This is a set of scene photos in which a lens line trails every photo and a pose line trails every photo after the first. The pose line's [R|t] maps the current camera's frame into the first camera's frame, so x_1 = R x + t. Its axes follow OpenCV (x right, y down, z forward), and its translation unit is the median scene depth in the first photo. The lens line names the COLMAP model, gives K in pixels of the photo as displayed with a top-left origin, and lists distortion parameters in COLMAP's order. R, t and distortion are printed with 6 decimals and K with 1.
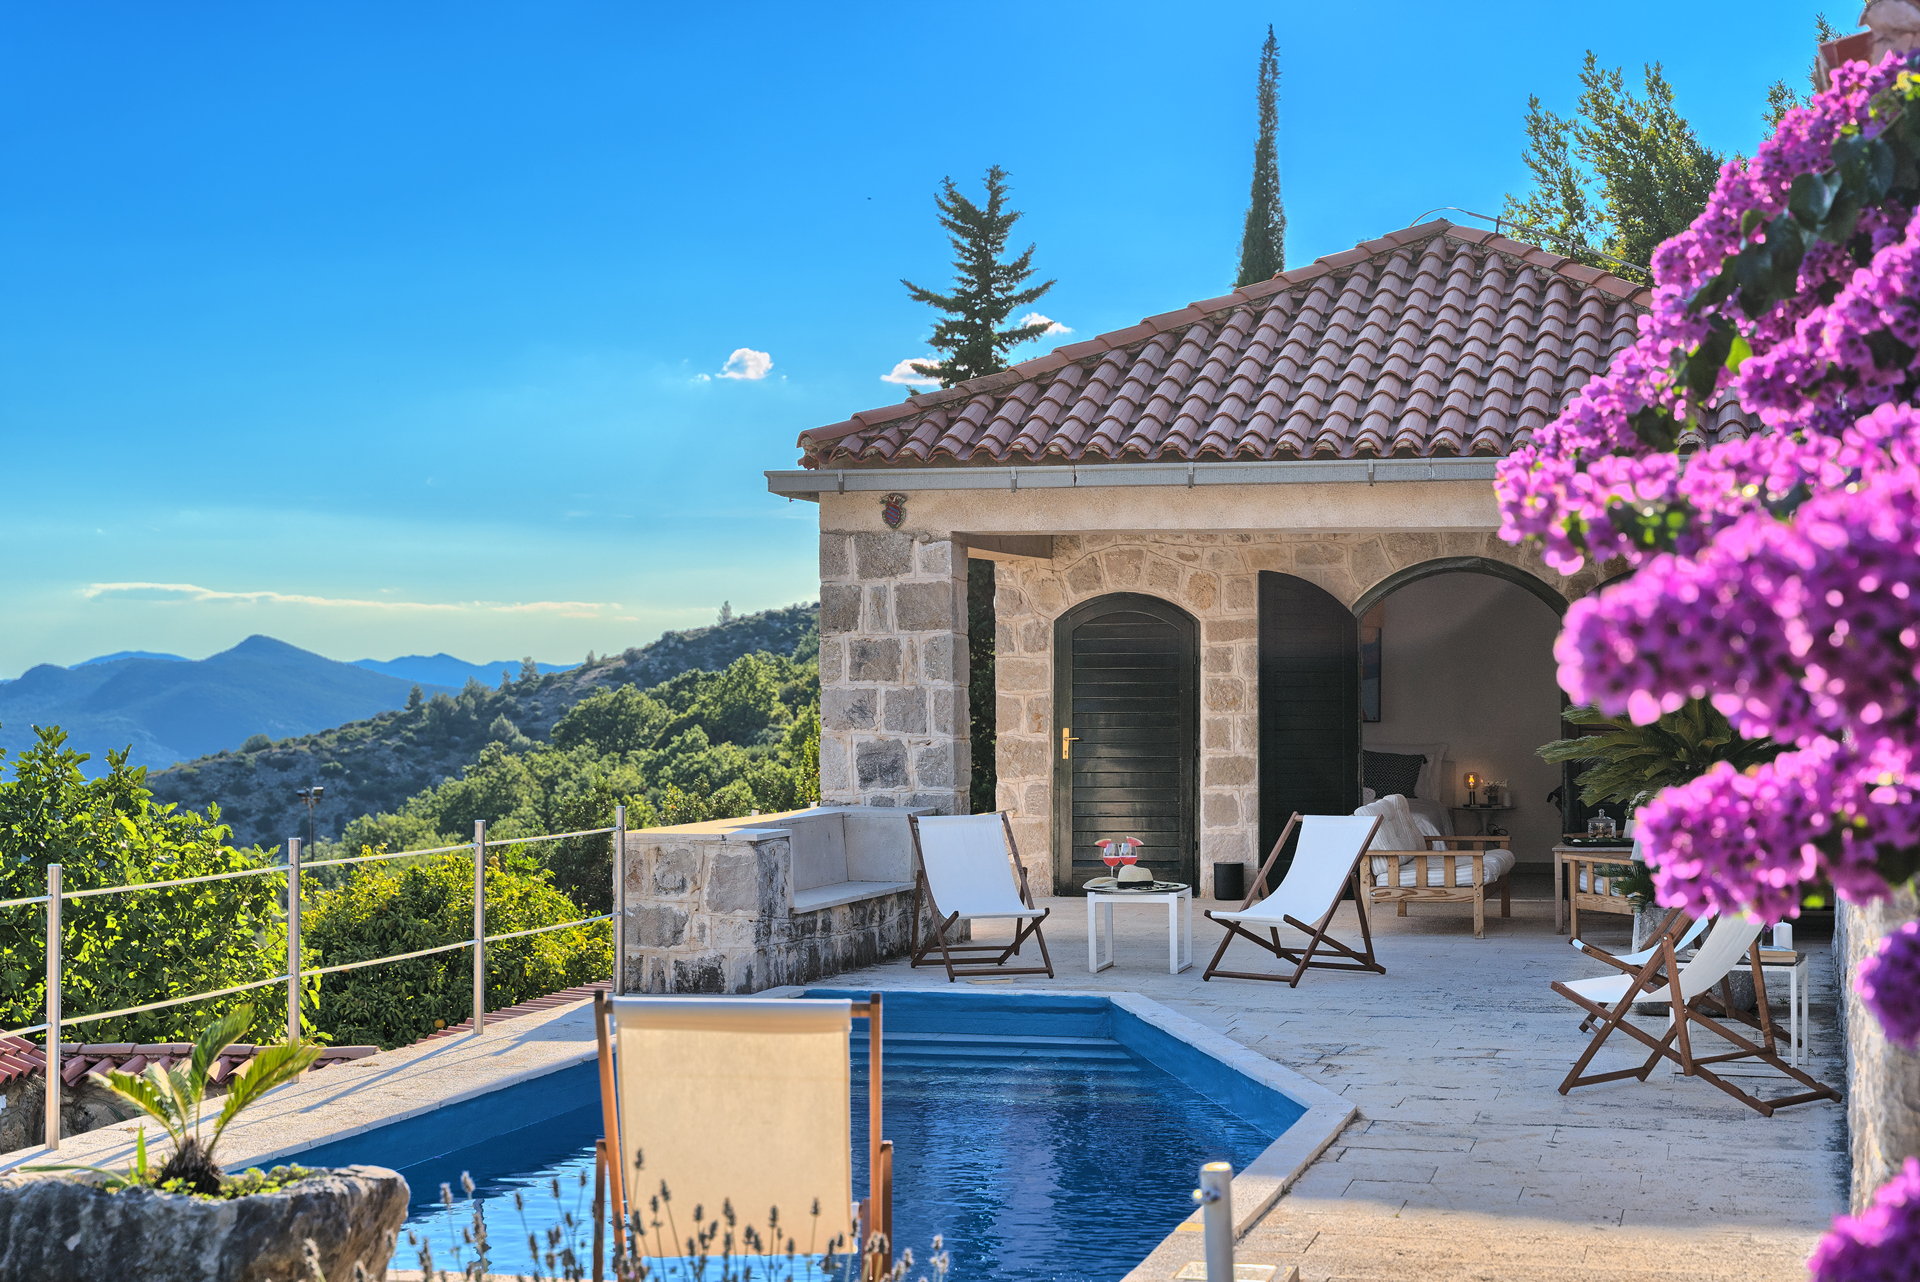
lens RADIAL K [[3135.6, 0, 961.9], [0, 3135.6, 642.8], [0, 0, 1]] dist [-0.041834, 0.000000]
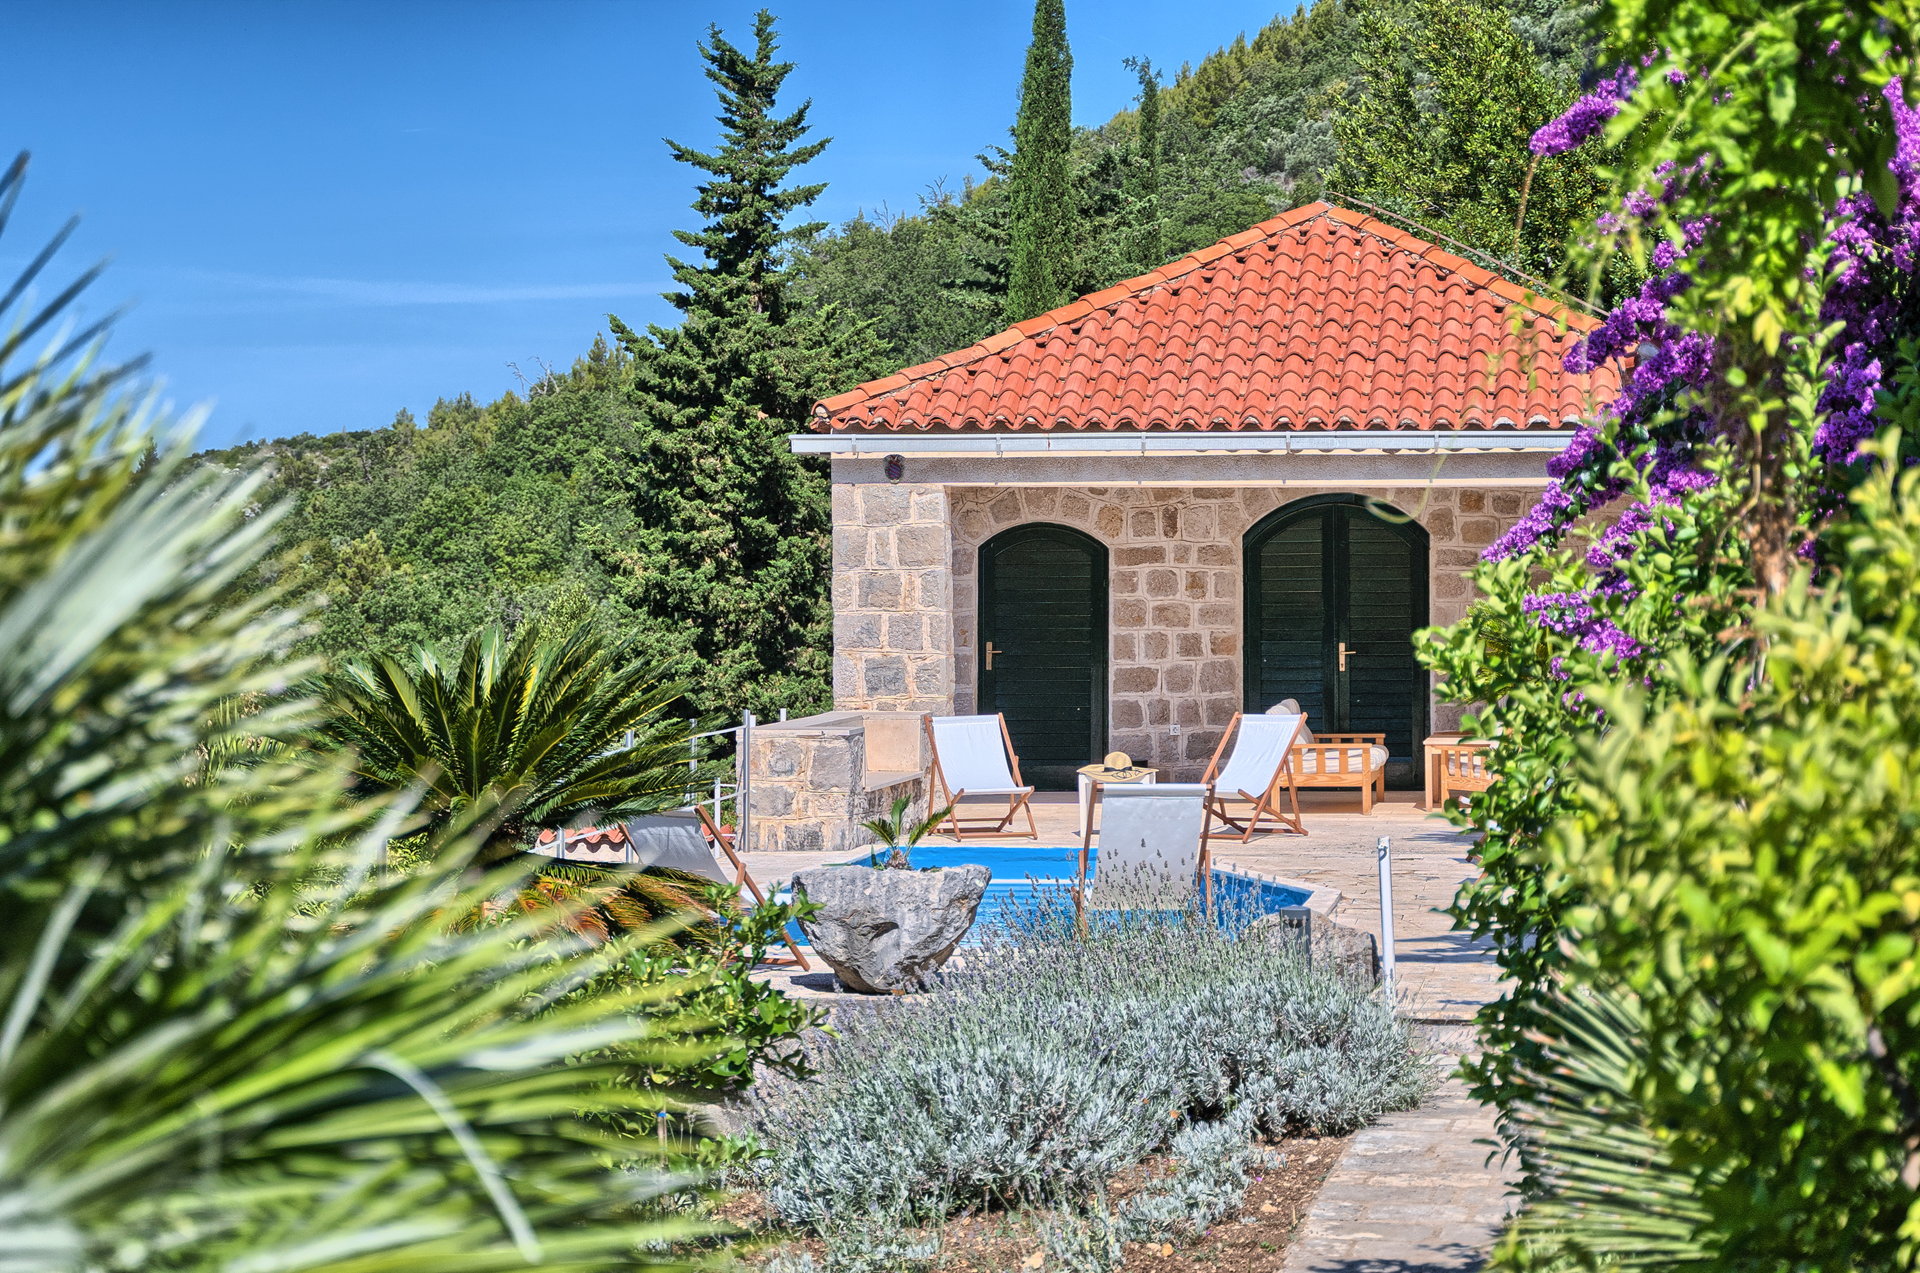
lens RADIAL K [[4477.3, 0, 963.9], [0, 4477.3, 634.6], [0, 0, 1]] dist [-0.072376, 0.000000]
pose [[0.993987, -0.004810, 0.109395, -0.184881], [0.001396, 0.999510, 0.031261, -0.031703], [-0.109491, -0.030921, 0.993507, -0.728696]]
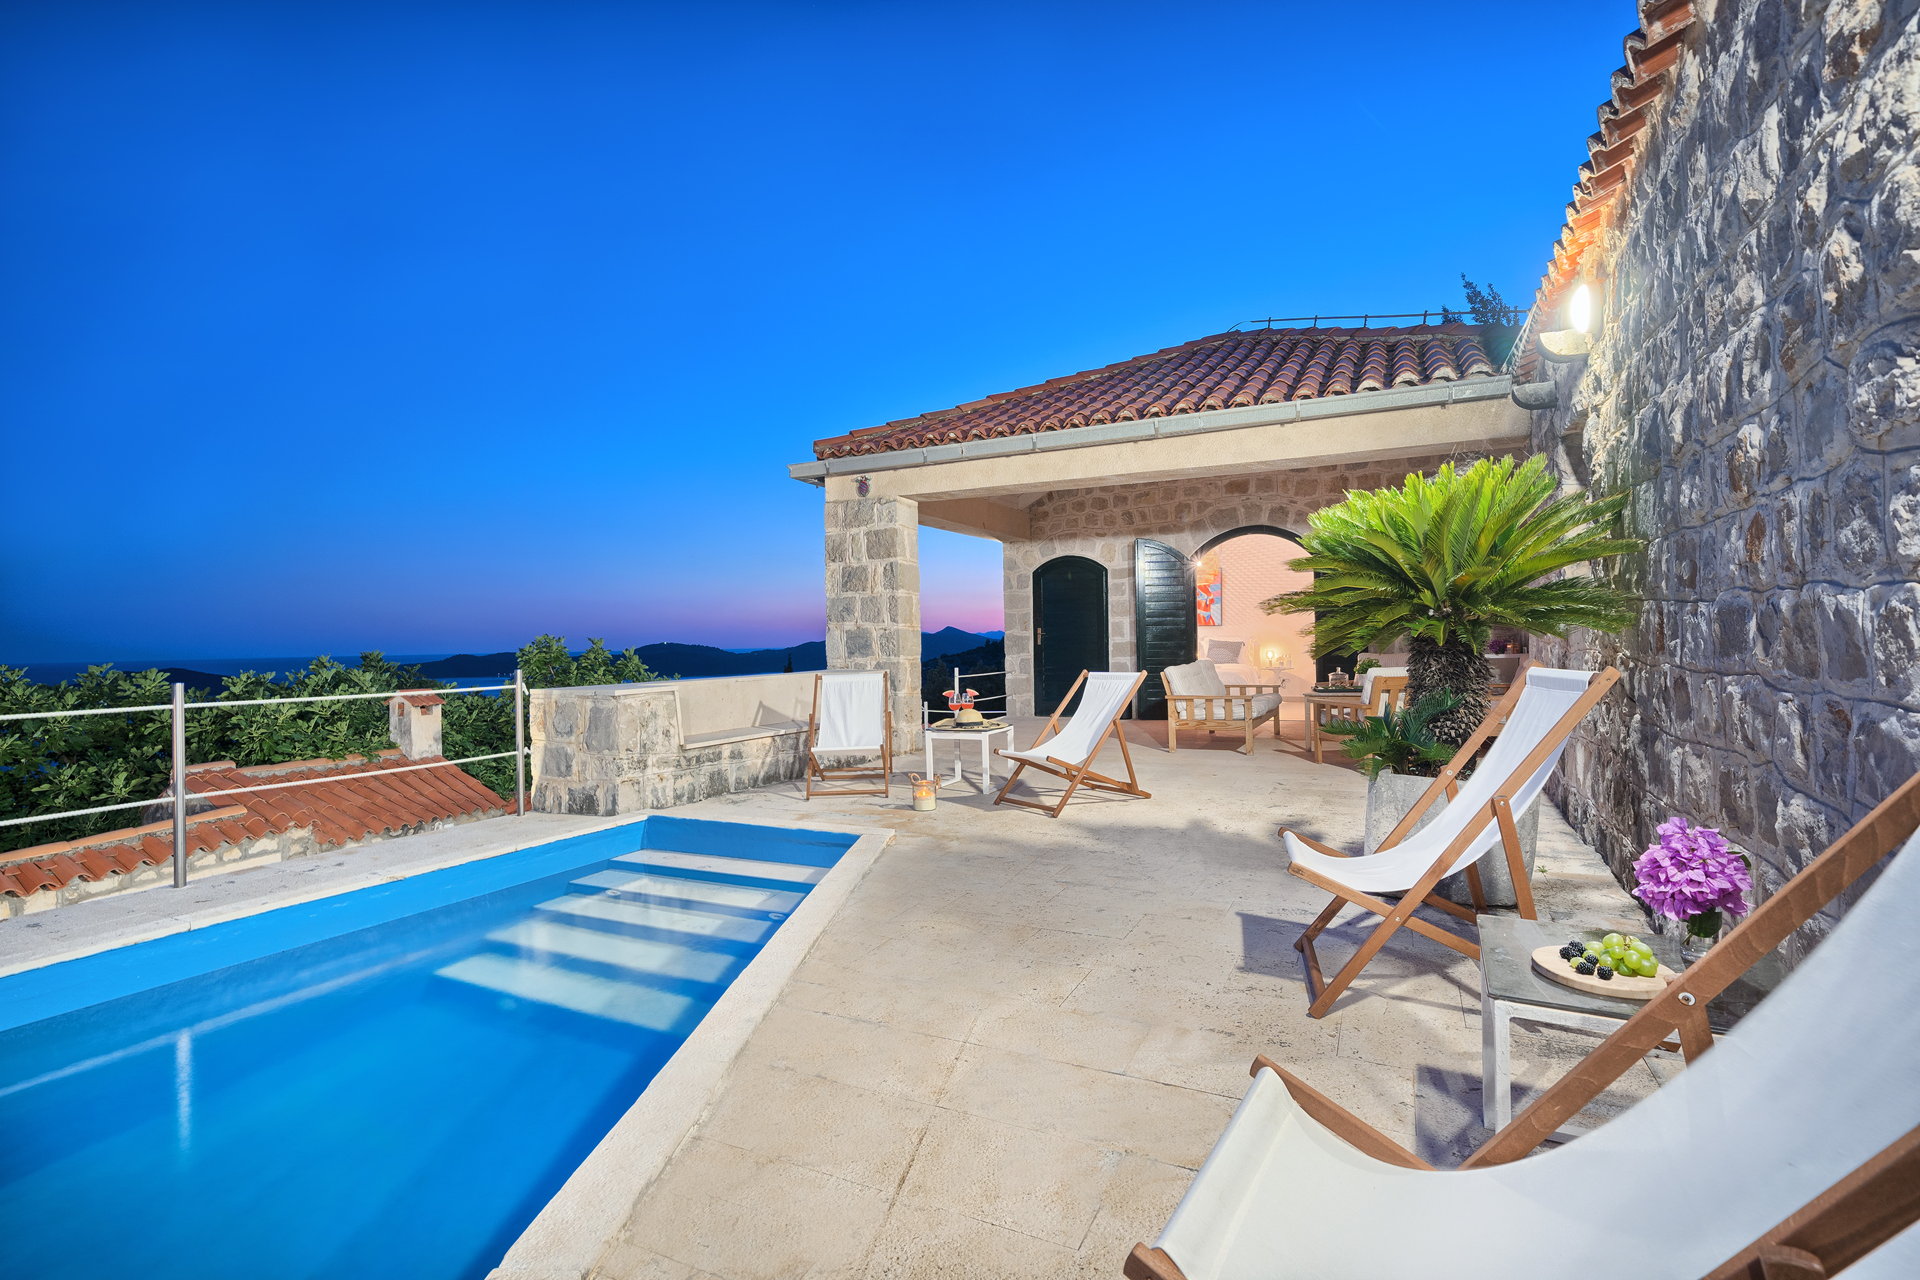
lens RADIAL K [[885.5, 0, 949.1], [0, 885.5, 631.7], [0, 0, 1]] dist [-0.011080, -0.000077]
pose [[0.975255, -0.019634, -0.220211, 0.119726], [0.020824, 0.999778, 0.003083, 0.032247], [0.220102, -0.007592, 0.975447, 0.564040]]
